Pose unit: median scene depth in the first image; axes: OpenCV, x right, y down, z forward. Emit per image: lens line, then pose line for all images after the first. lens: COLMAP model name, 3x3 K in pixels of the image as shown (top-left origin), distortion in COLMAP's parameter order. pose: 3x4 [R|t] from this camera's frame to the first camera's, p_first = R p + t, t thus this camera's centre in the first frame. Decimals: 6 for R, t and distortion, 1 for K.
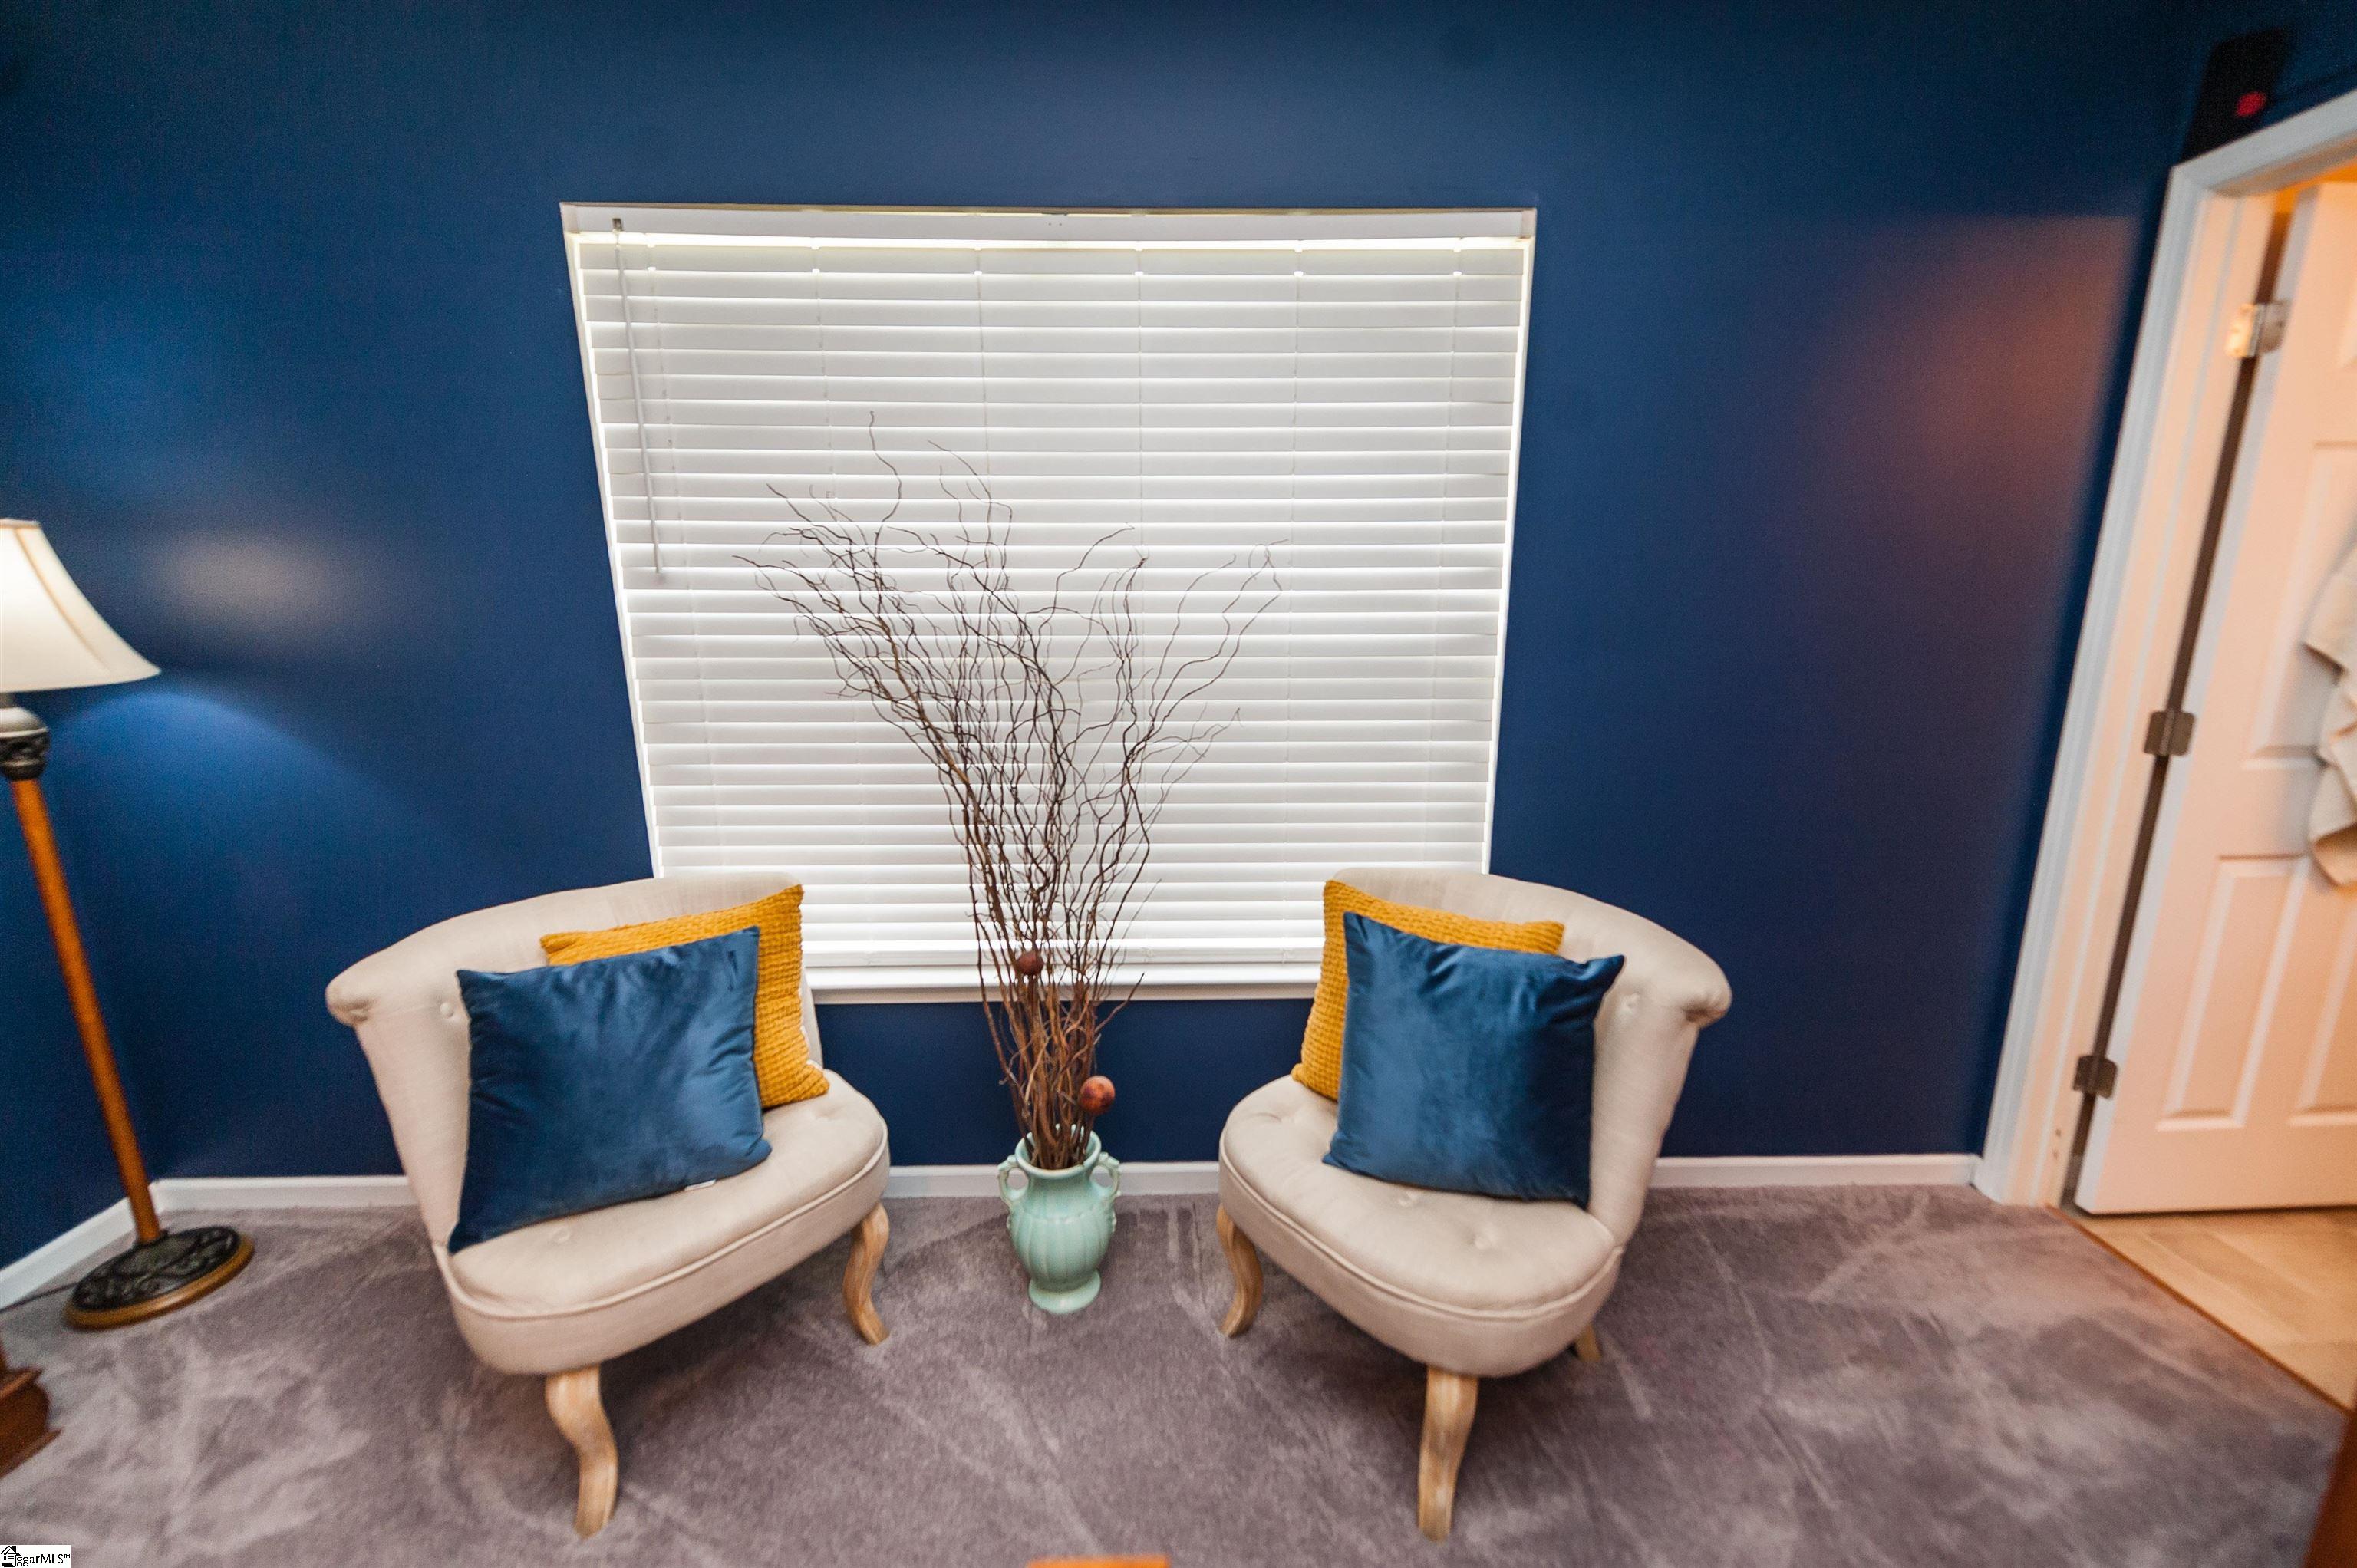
lens RADIAL K [[943.9, 0, 1195.8], [0, 943.9, 806.9], [0, 0, 1]] dist [0.013849, -0.004789]
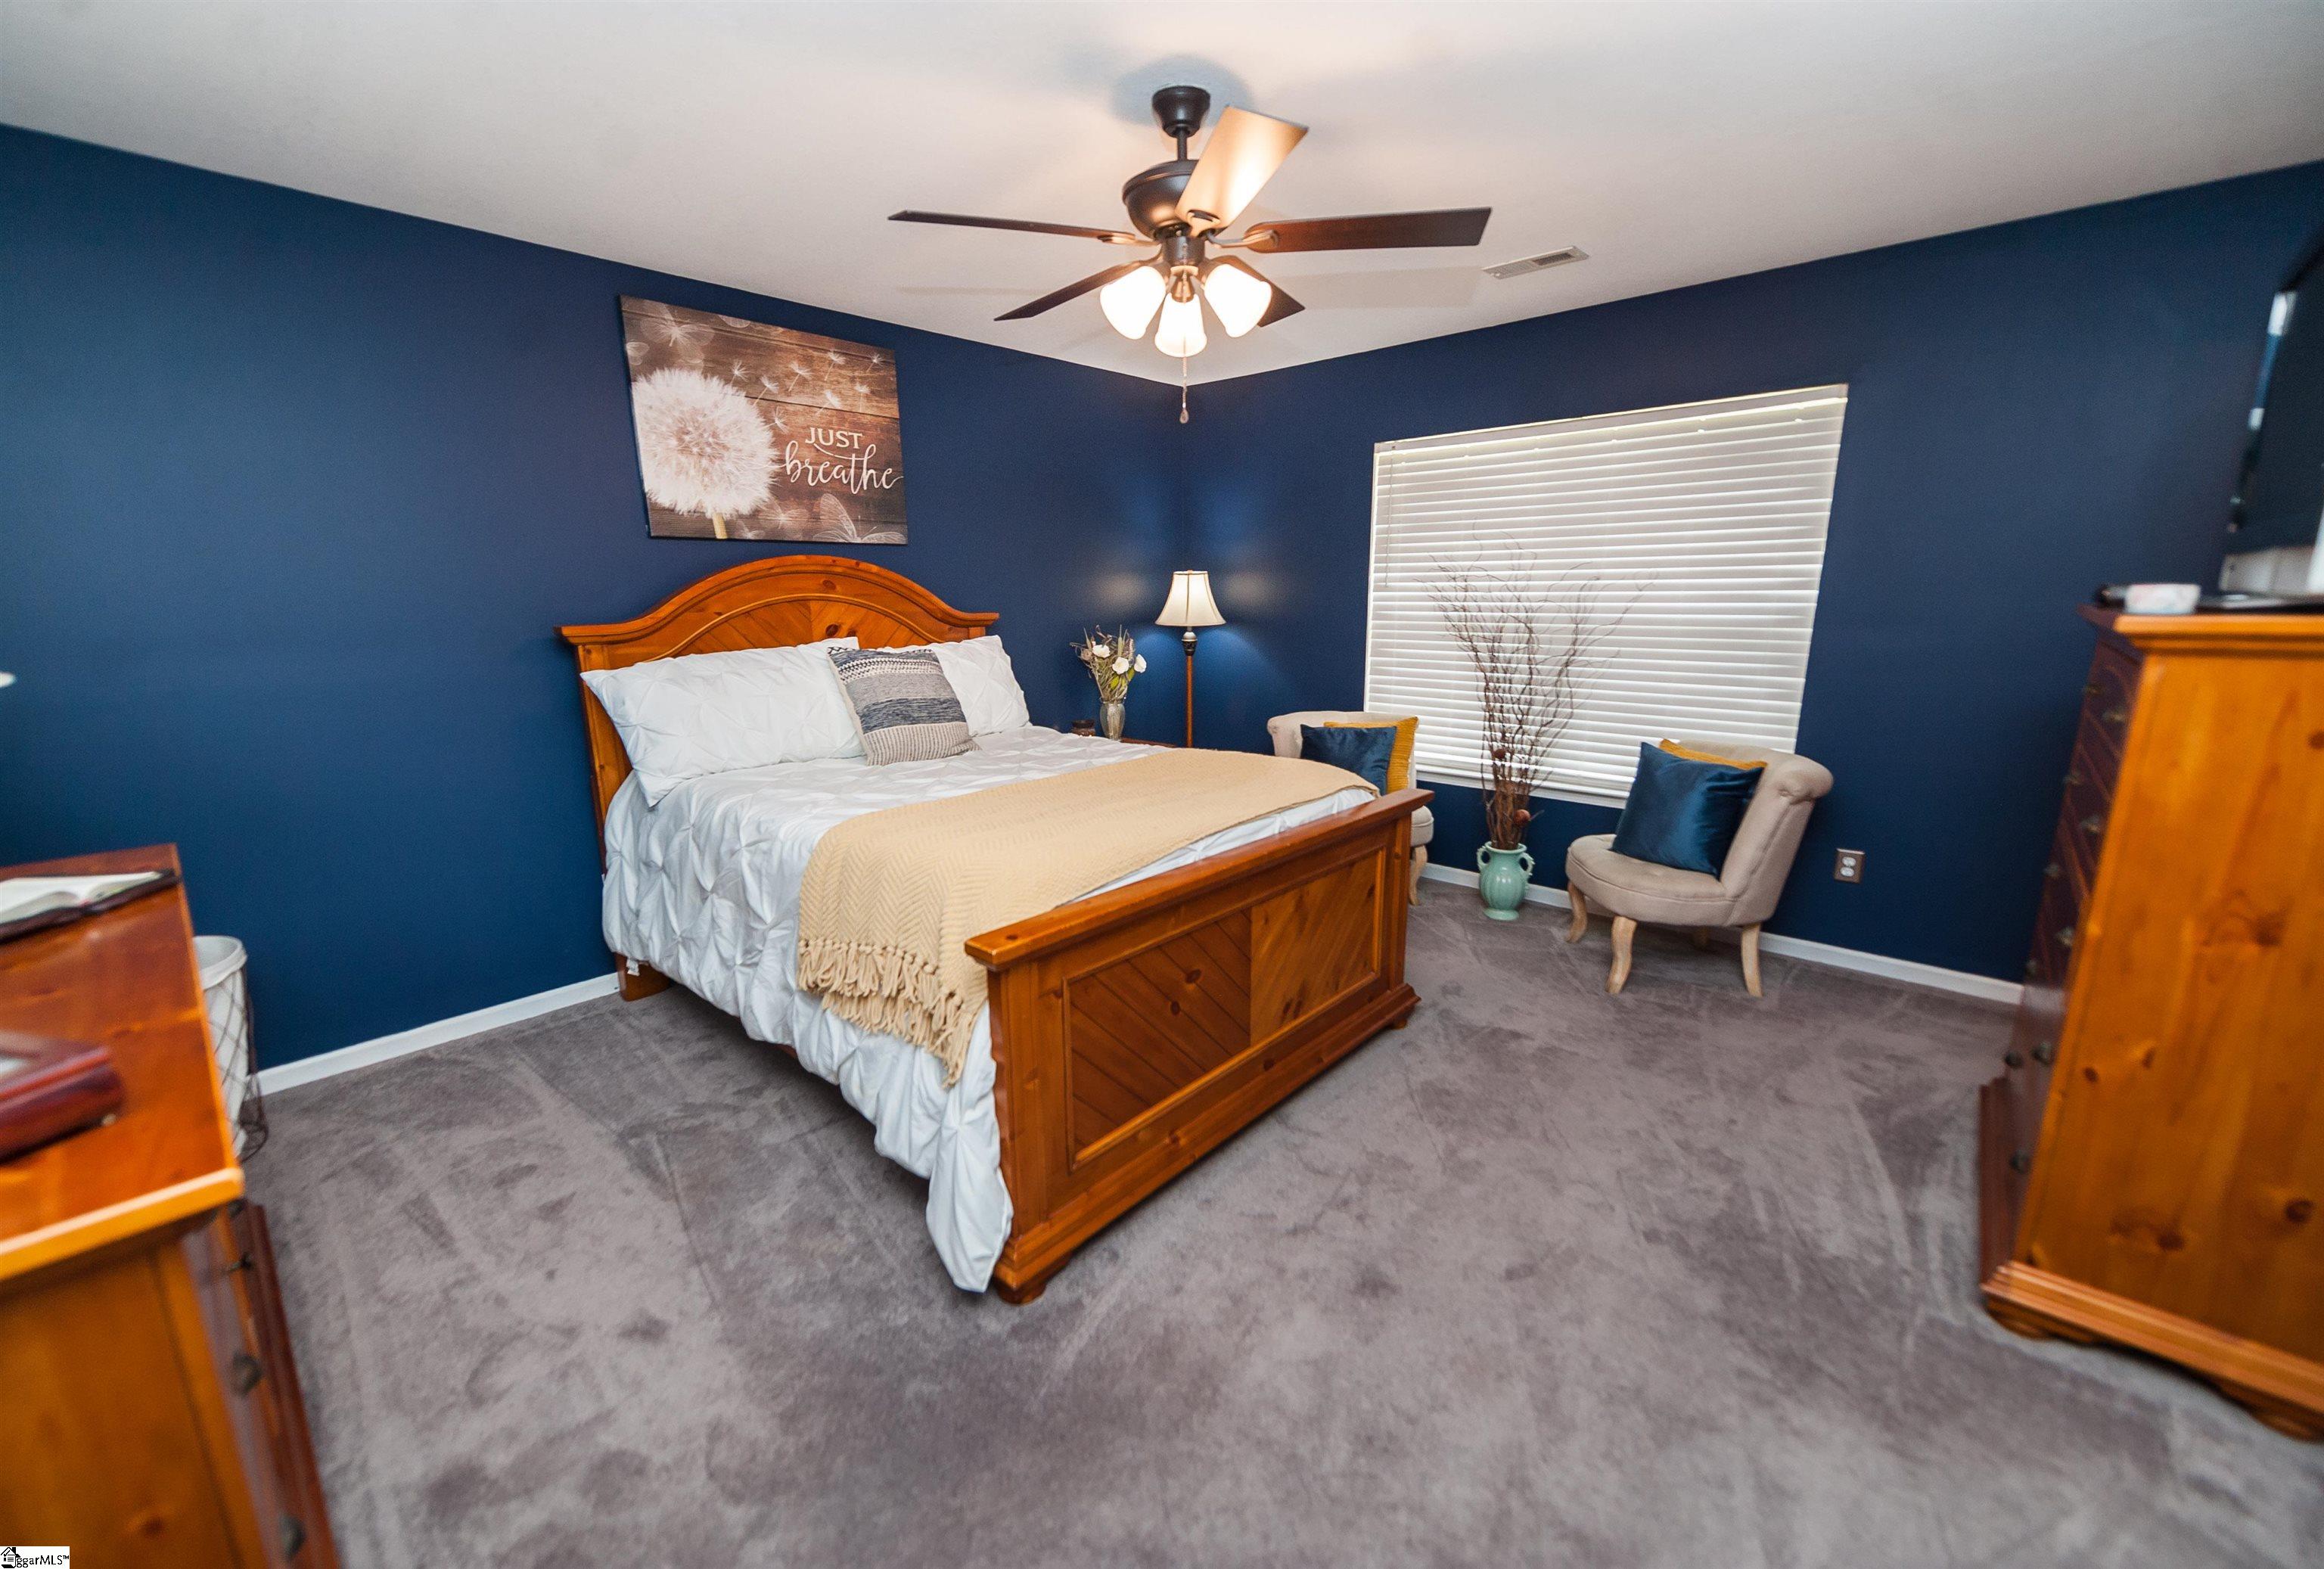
lens RADIAL K [[905.1, 0, 1142.6], [0, 905.1, 789.9], [0, 0, 1]] dist [0.002651, 0.000063]
pose [[0.712842, 0.146277, -0.685900, 0.677116], [-0.143736, 0.987718, 0.061263, 0.224304], [0.686438, 0.054918, 0.725112, -1.113016]]
